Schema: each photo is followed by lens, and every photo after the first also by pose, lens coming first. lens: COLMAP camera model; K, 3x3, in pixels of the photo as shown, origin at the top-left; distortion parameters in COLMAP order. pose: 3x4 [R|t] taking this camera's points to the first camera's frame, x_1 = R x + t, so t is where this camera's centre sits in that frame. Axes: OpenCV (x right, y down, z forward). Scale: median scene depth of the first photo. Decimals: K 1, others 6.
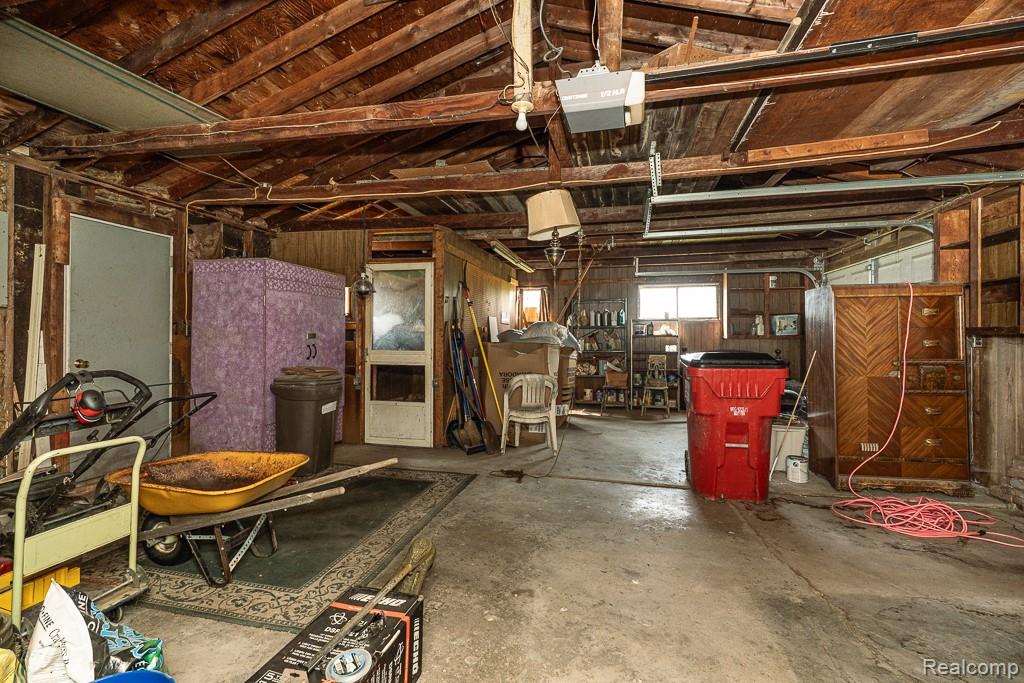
lens RADIAL K [[473.0, 0, 511.7], [0, 473.0, 337.4], [0, 0, 1]] dist [-0.009647, 0.001986]
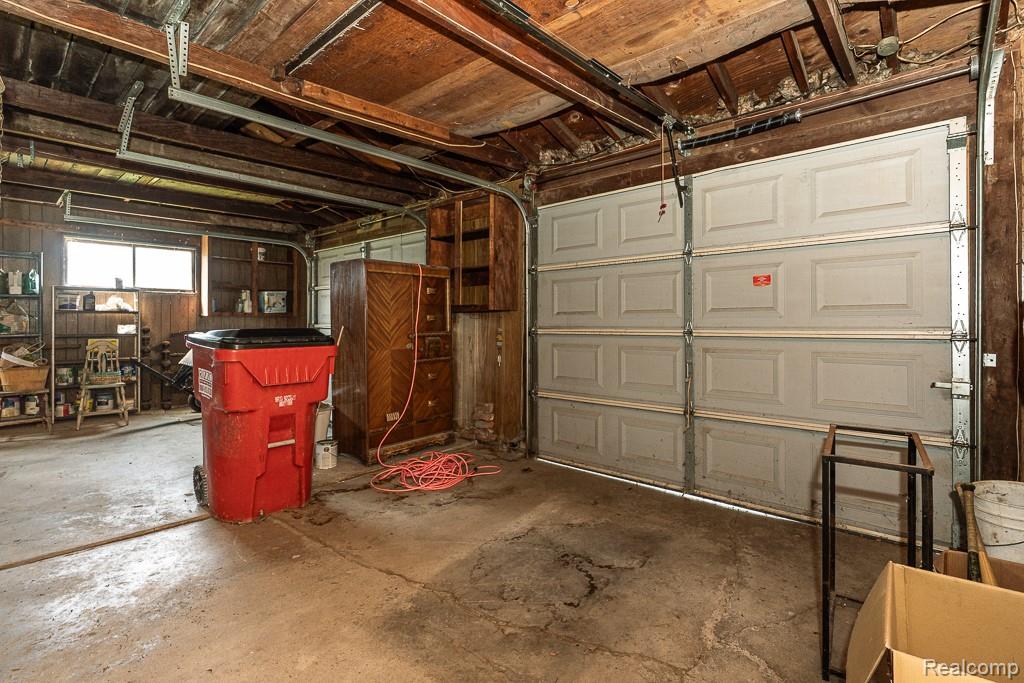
lens RADIAL K [[473.0, 0, 505.8], [0, 473.0, 323.1], [0, 0, 1]] dist [-0.009647, 0.001986]
pose [[0.469665, -0.003567, 0.882837, -0.052496], [-0.001454, 0.999987, 0.004813, 0.018811], [-0.882843, -0.003544, 0.469654, 0.283324]]
